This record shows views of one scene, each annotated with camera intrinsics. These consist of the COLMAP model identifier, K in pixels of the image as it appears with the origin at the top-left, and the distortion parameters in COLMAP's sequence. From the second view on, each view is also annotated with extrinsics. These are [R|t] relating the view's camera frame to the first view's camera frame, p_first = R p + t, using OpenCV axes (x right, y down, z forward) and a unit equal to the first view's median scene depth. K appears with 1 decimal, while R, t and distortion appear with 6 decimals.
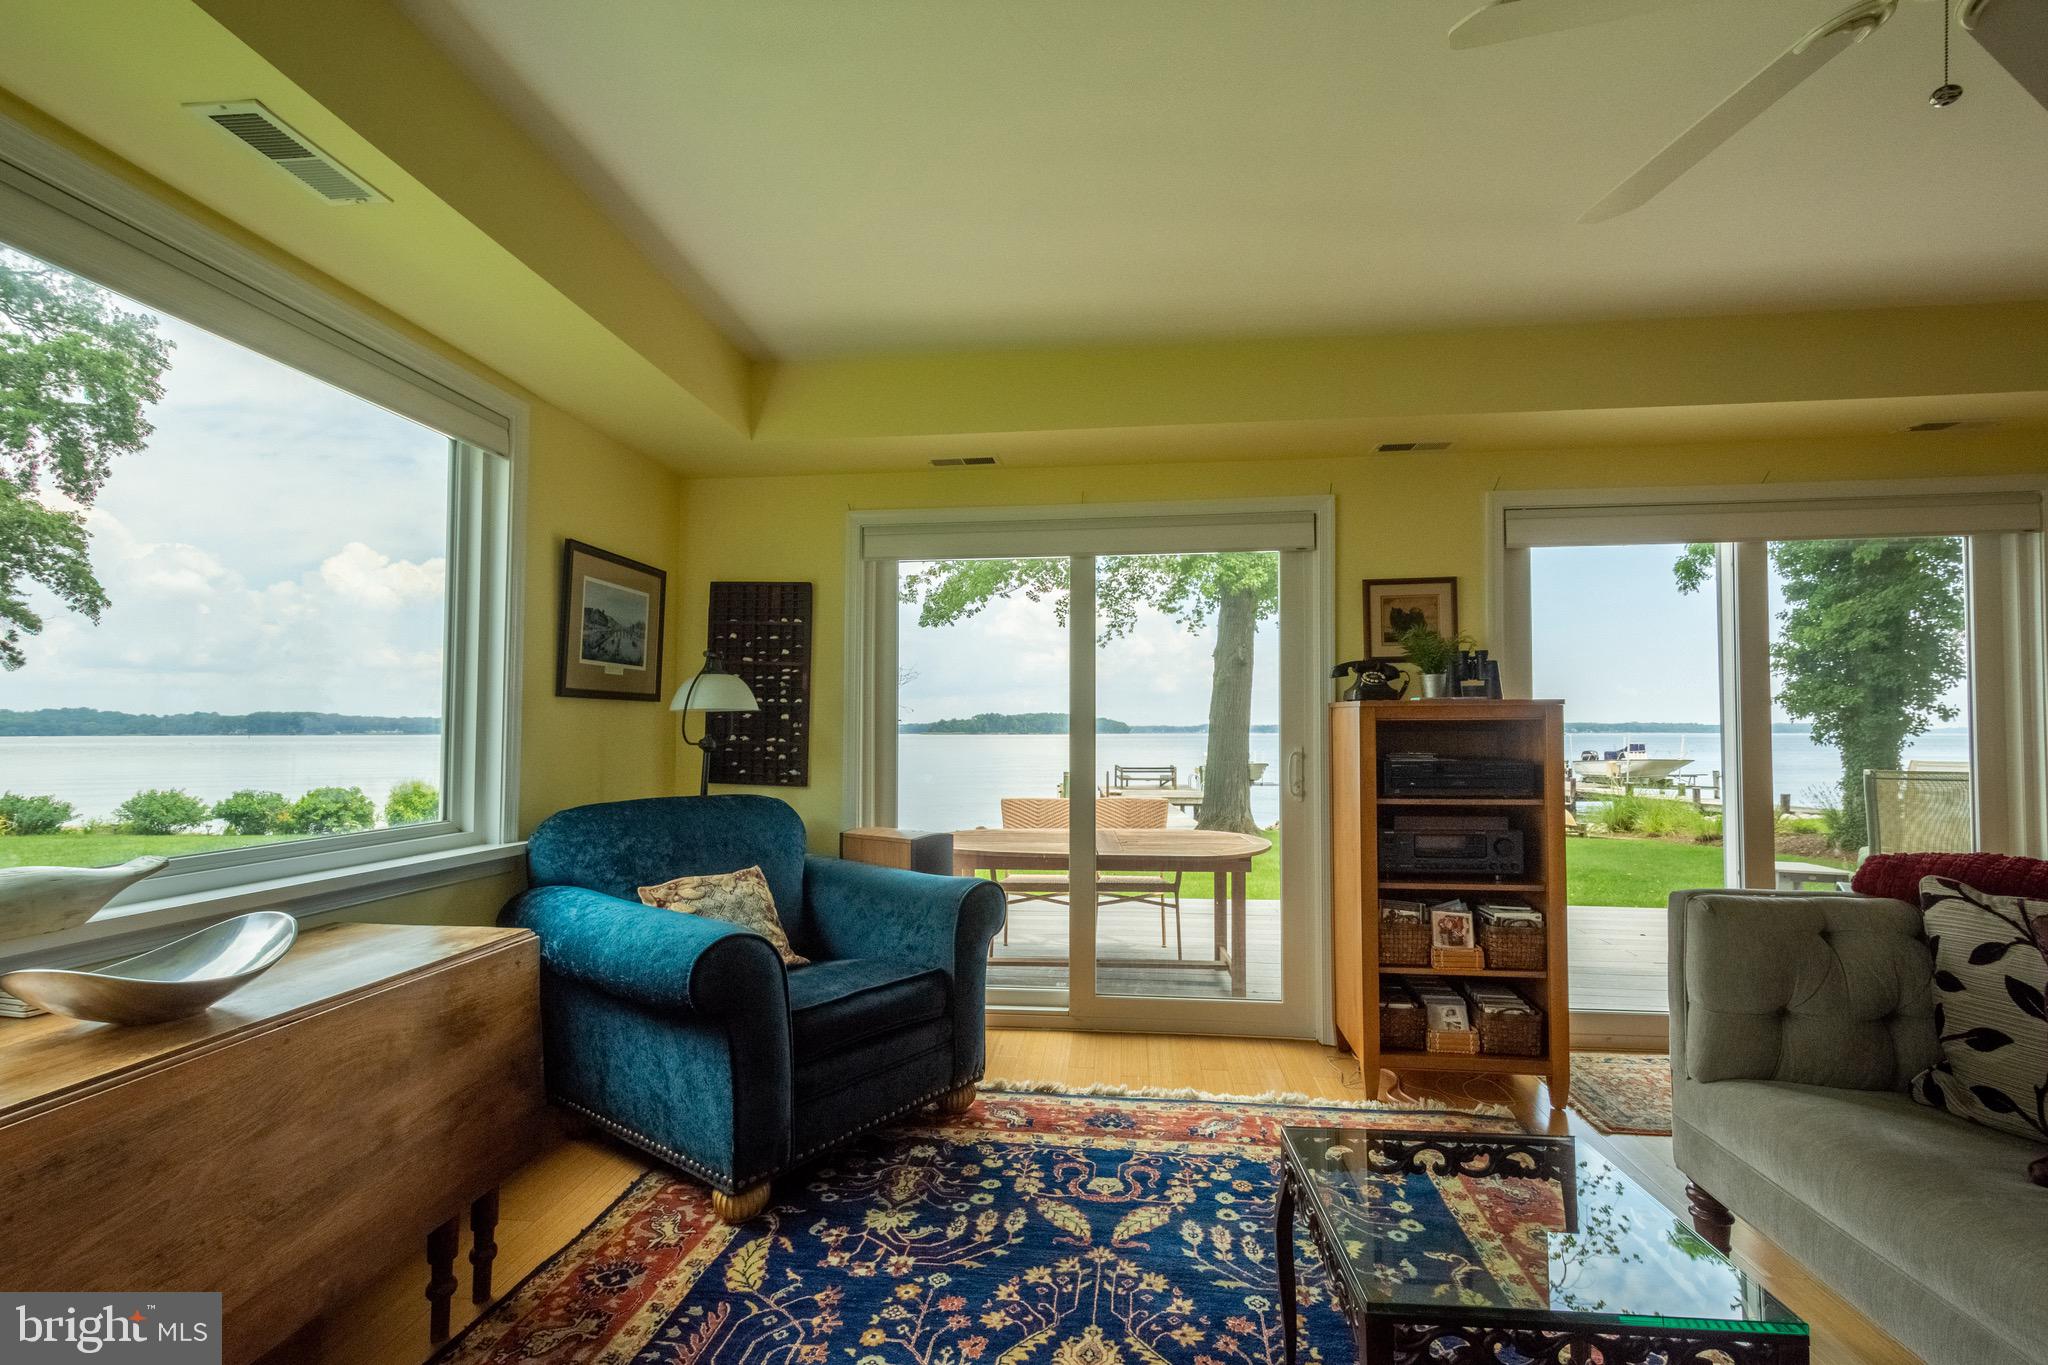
lens RADIAL K [[903.8, 0, 1019.9], [0, 903.8, 696.8], [0, 0, 1]] dist [0.004072, -0.000312]
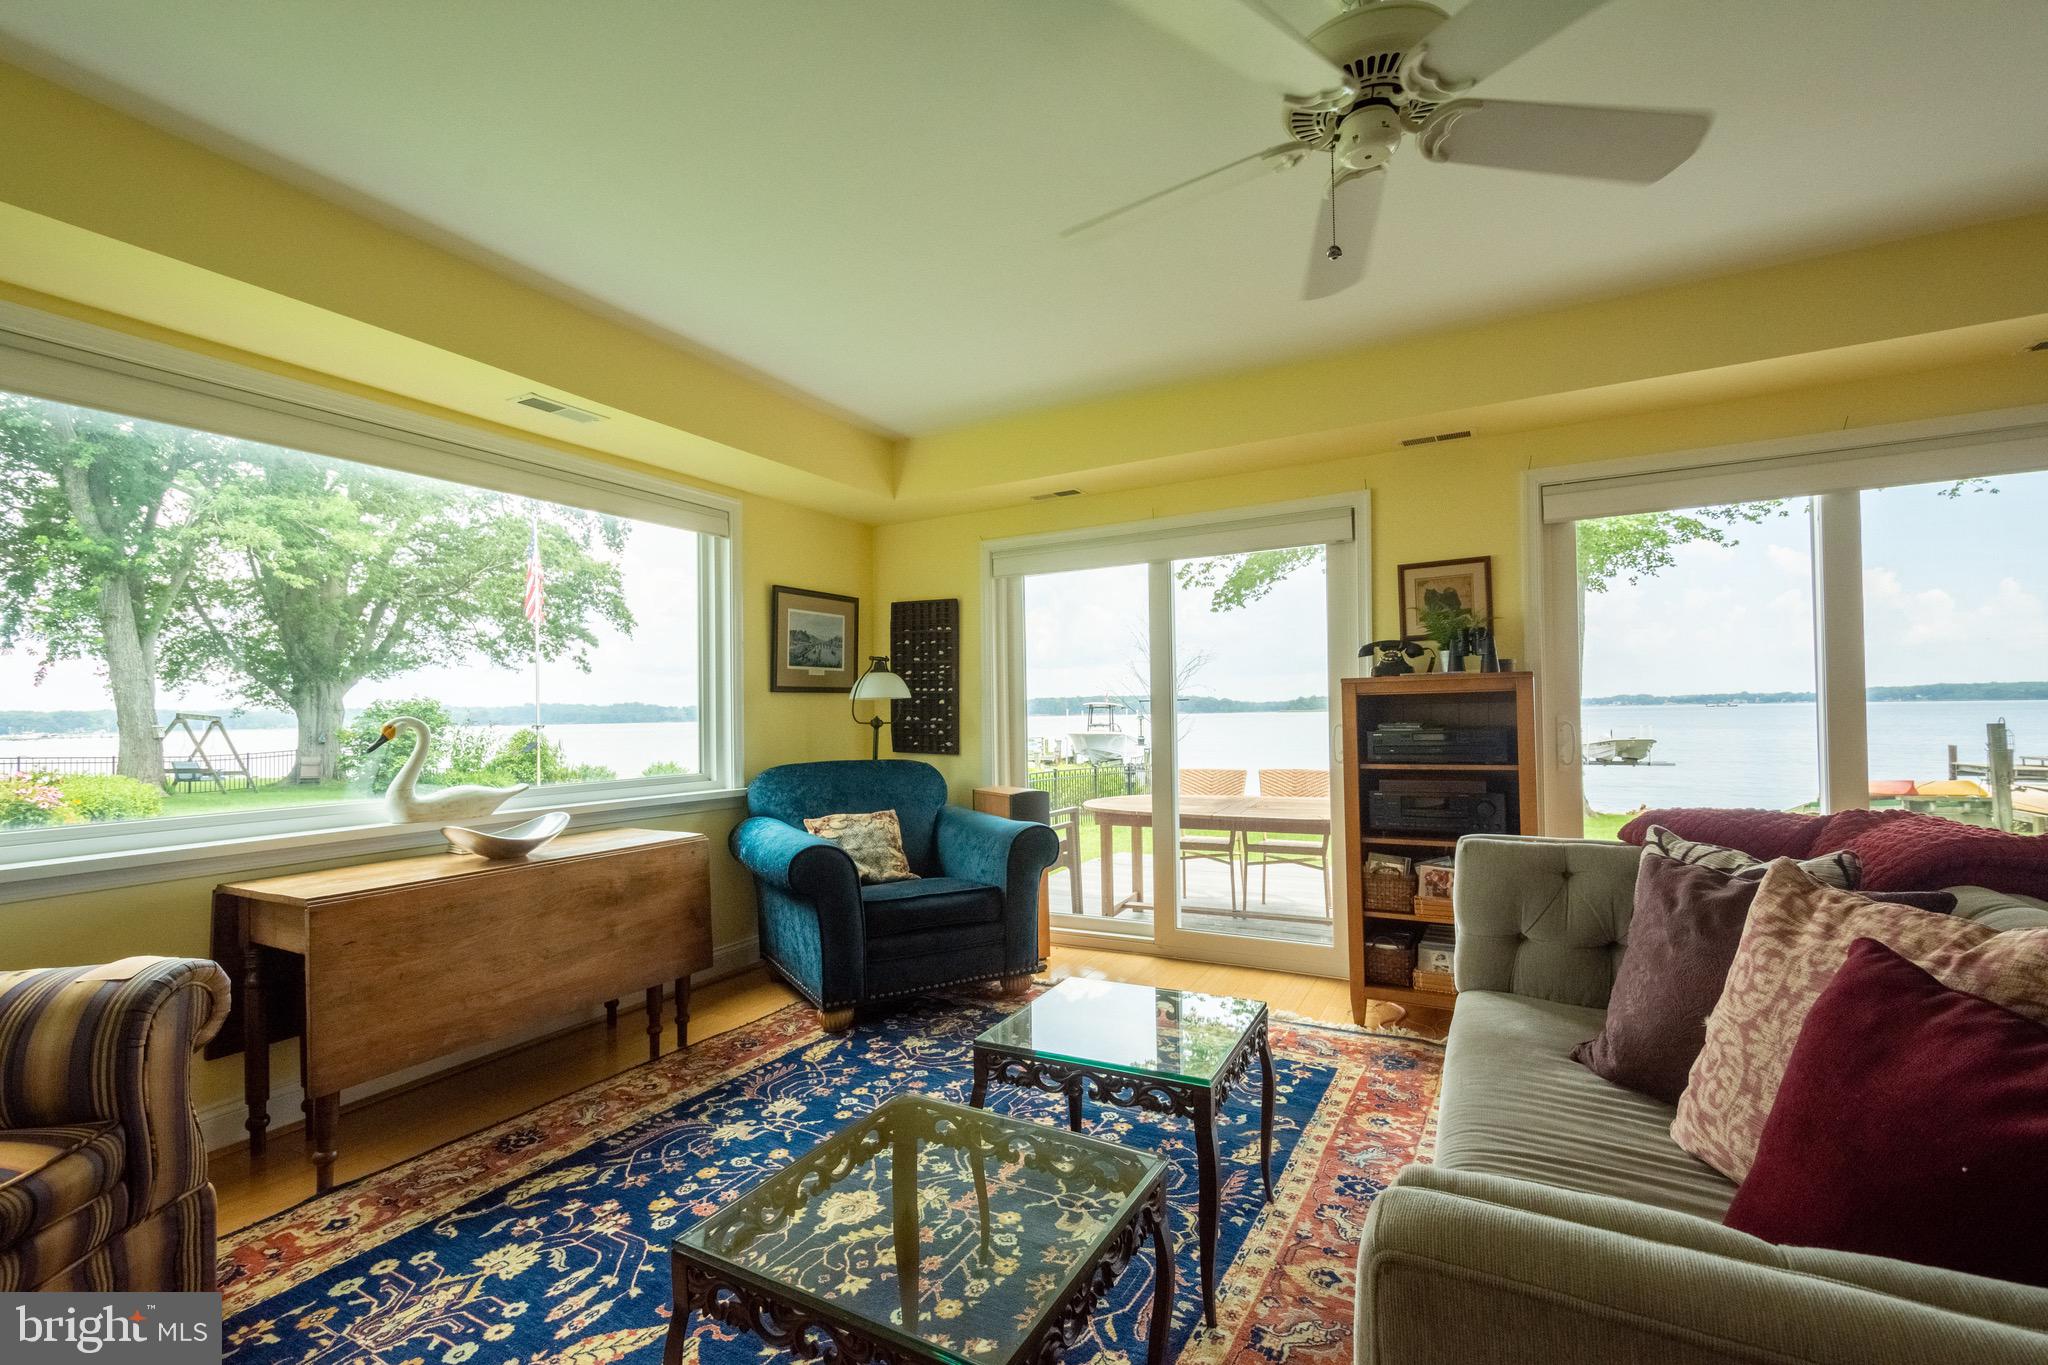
lens RADIAL K [[889.7, 0, 1022.7], [0, 889.7, 699.6], [0, 0, 1]] dist [0.001992, 0.000330]
pose [[0.924715, -0.021612, -0.380045, 0.370414], [0.031386, 0.999316, 0.019540, -0.003174], [0.379363, -0.029997, 0.924762, -0.168518]]
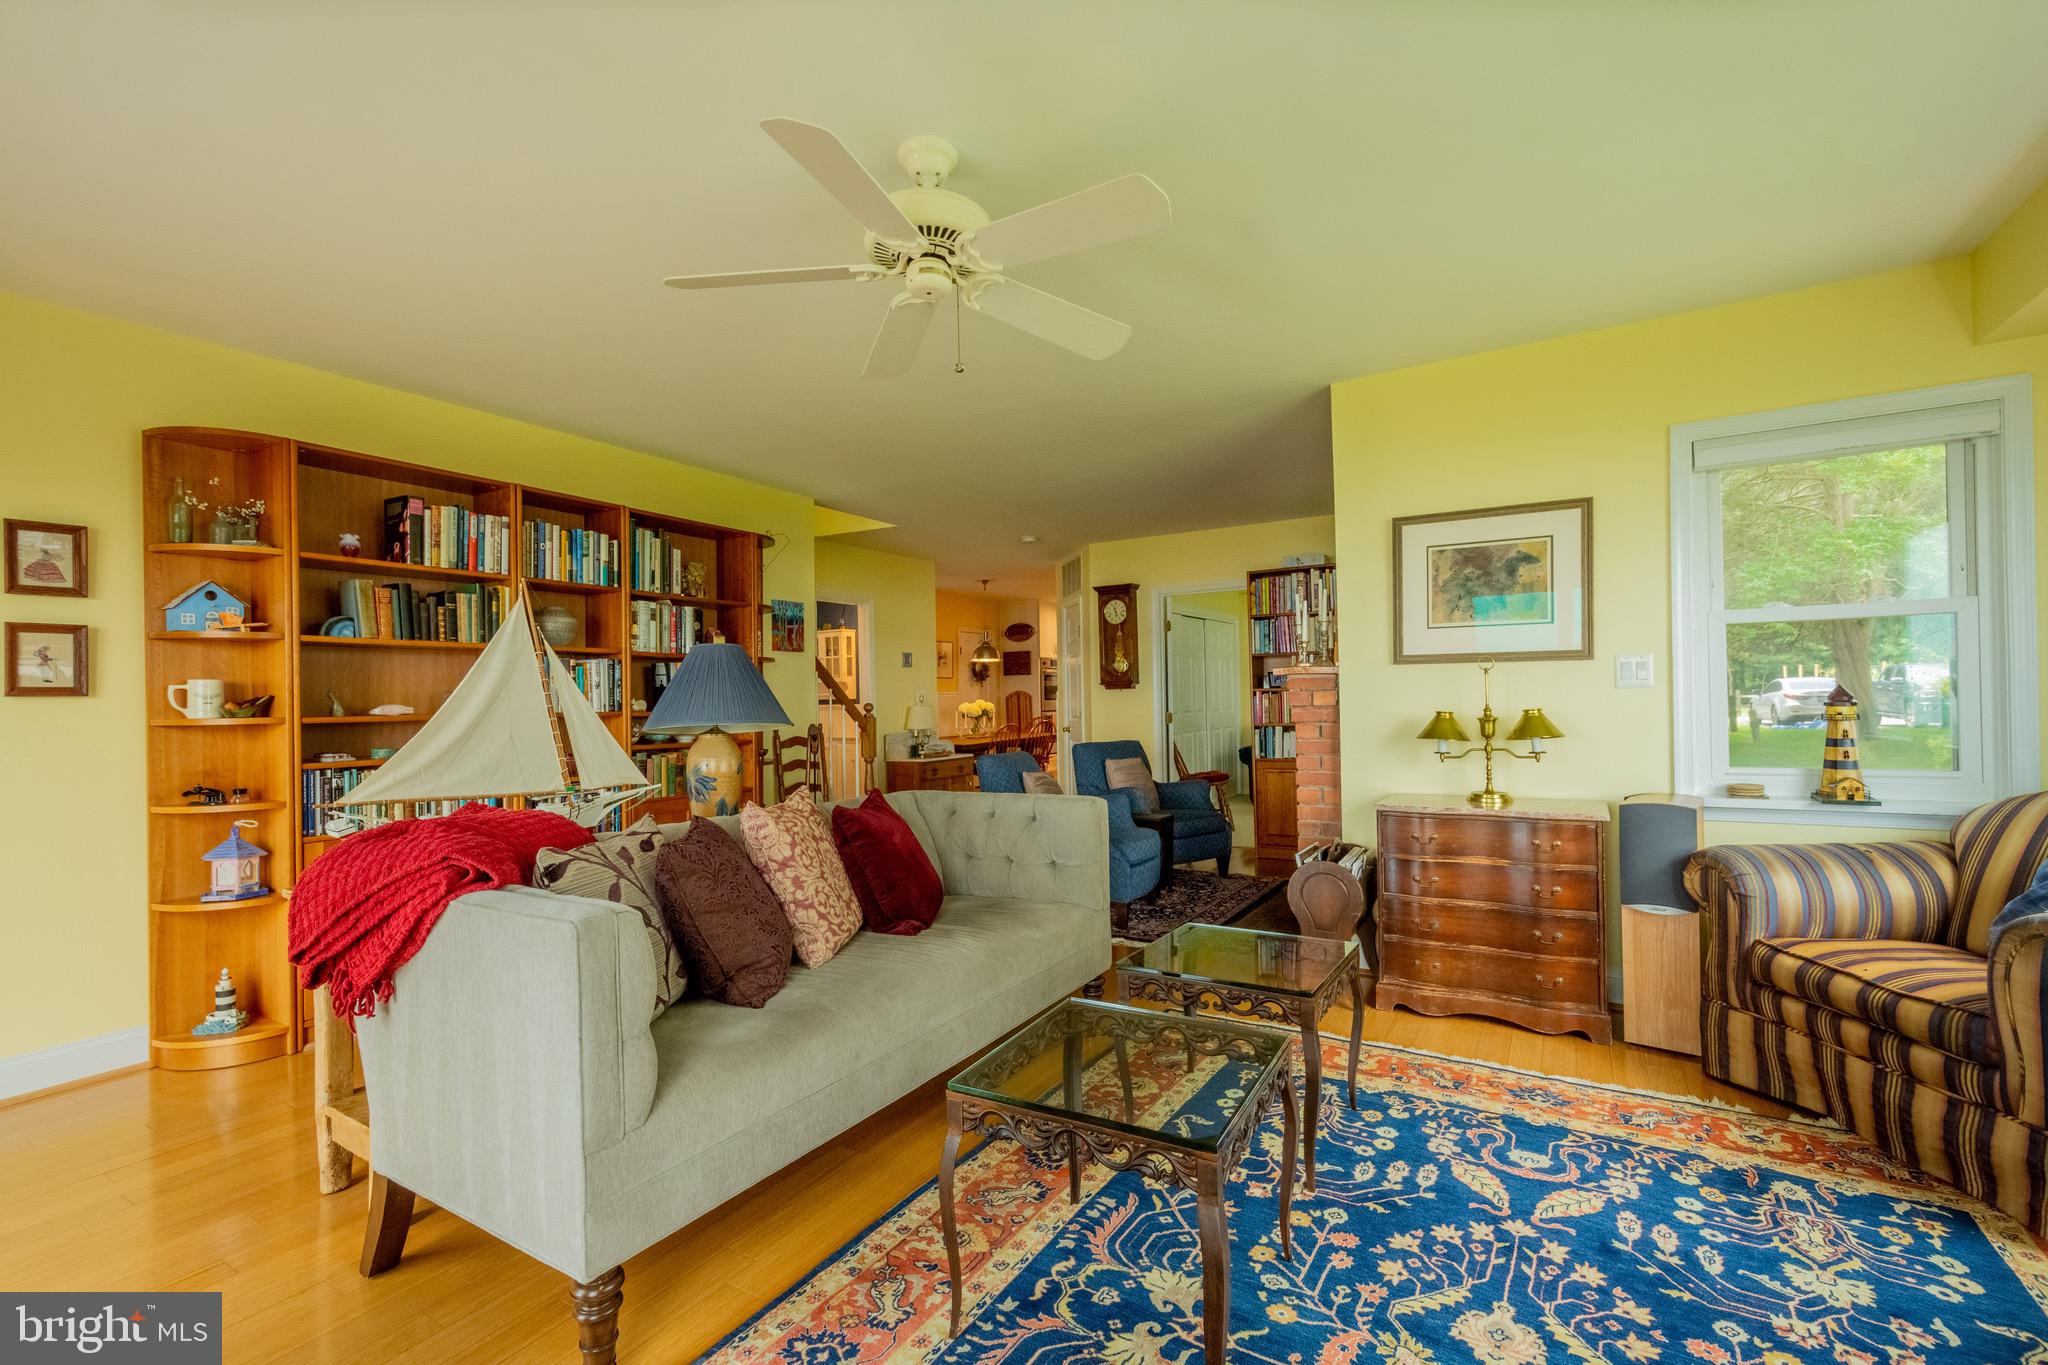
lens RADIAL K [[889.7, 0, 1022.7], [0, 889.7, 699.6], [0, 0, 1]] dist [0.001992, 0.000330]
pose [[-0.906940, 0.016857, 0.420923, 0.043247], [0.003438, 0.999462, -0.032619, 0.033310], [-0.421246, -0.028136, -0.906510, 0.890292]]
